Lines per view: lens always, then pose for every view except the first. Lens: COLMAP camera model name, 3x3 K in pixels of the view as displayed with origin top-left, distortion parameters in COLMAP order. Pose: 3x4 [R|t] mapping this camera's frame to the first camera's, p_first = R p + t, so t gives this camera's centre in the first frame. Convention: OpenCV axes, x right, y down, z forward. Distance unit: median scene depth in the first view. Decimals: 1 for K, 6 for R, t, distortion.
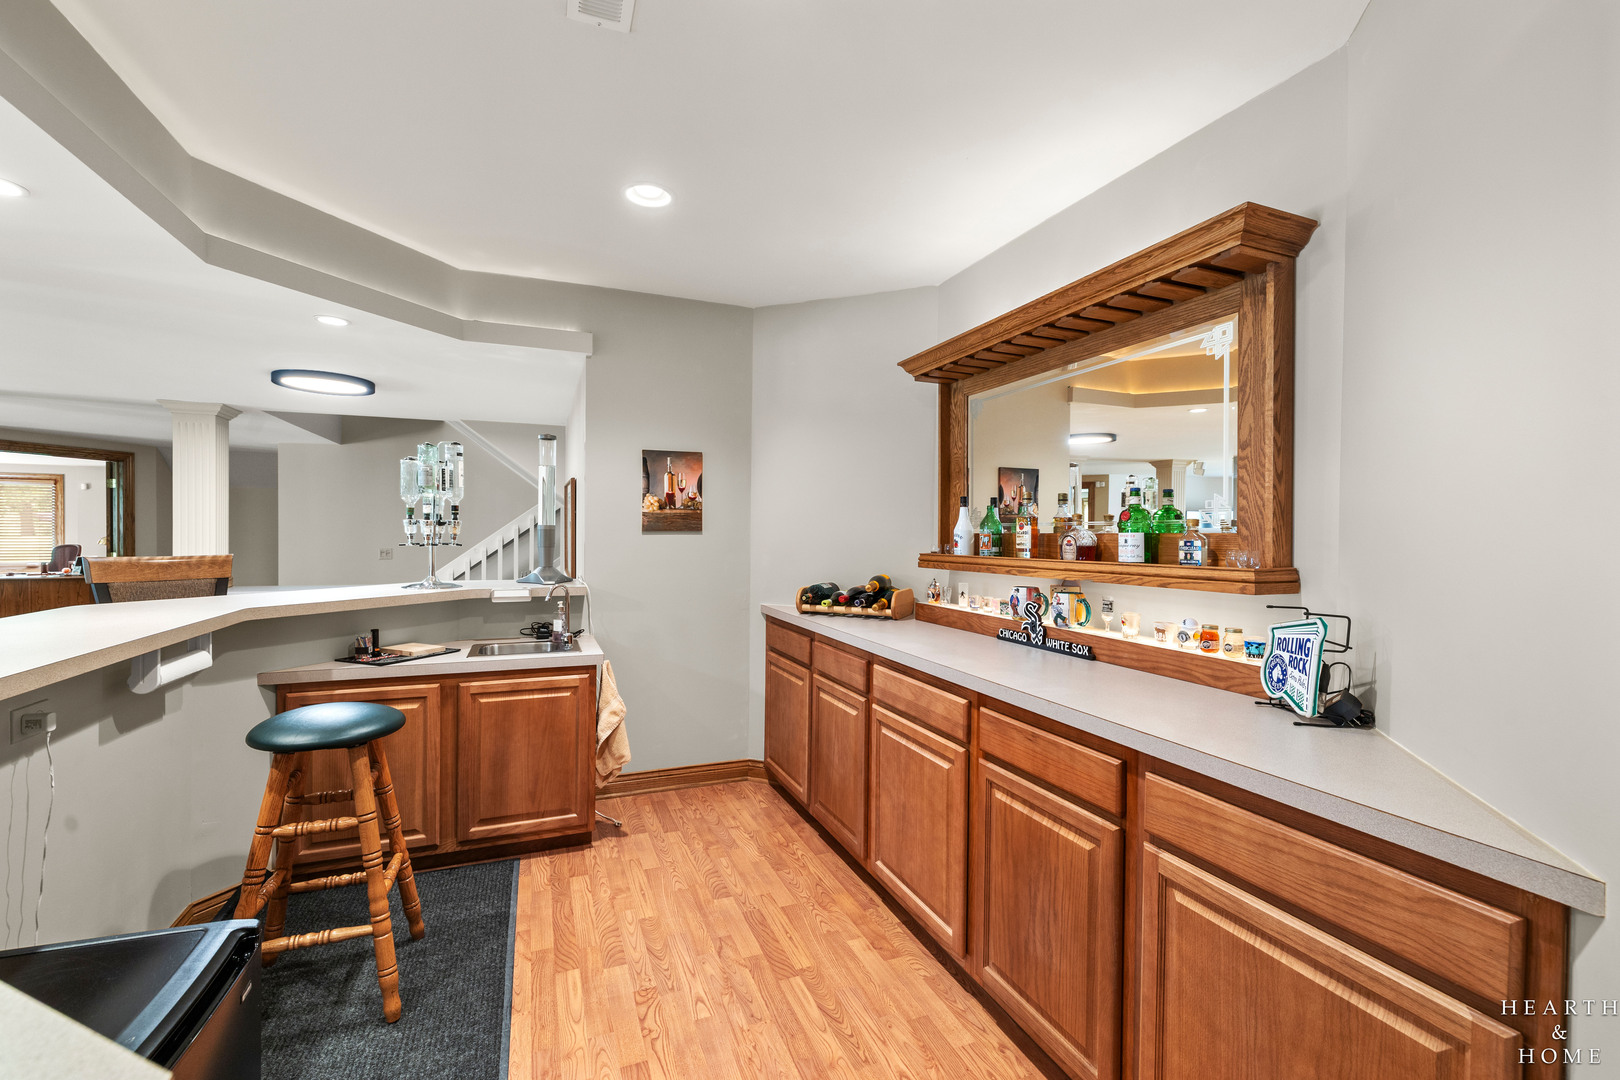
lens RADIAL K [[678.9, 0, 805.6], [0, 678.9, 538.4], [0, 0, 1]] dist [0.001434, -0.000037]
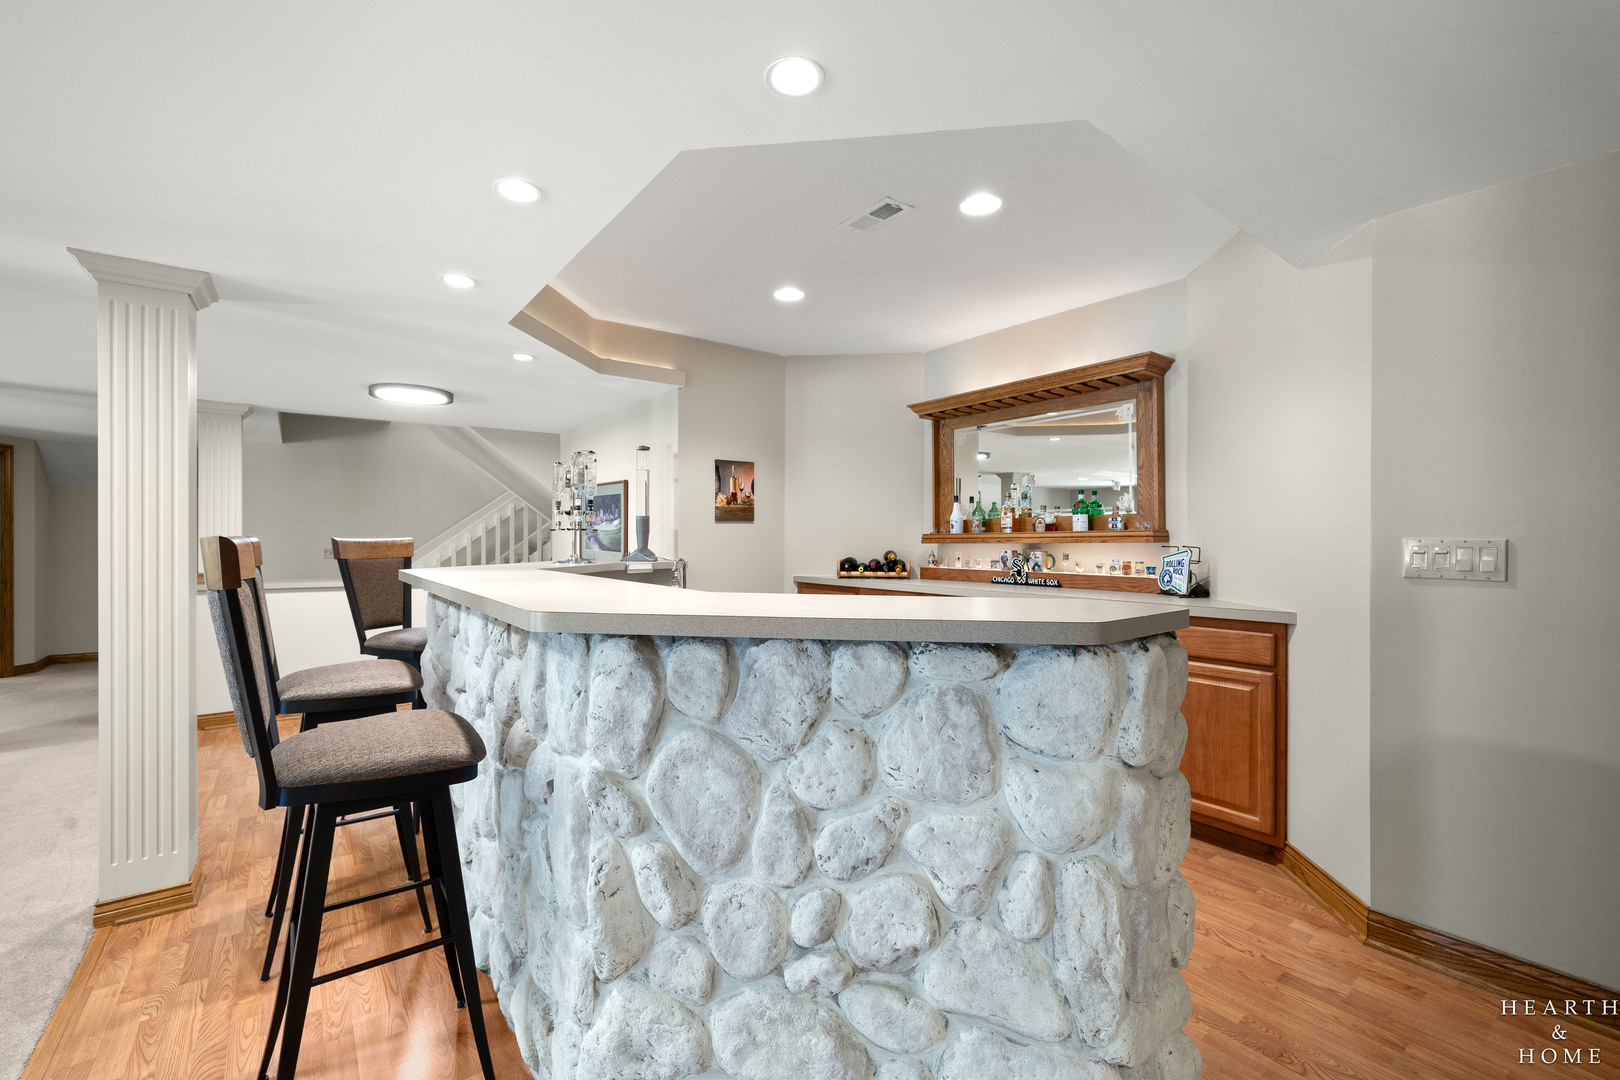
lens RADIAL K [[678.9, 0, 810.9], [0, 678.9, 538.2], [0, 0, 1]] dist [0.001434, -0.000037]
pose [[0.962345, -0.008832, 0.271689, -0.582111], [0.011587, 0.999896, -0.008540, 0.050972], [-0.271585, 0.011366, 0.962347, -0.449016]]
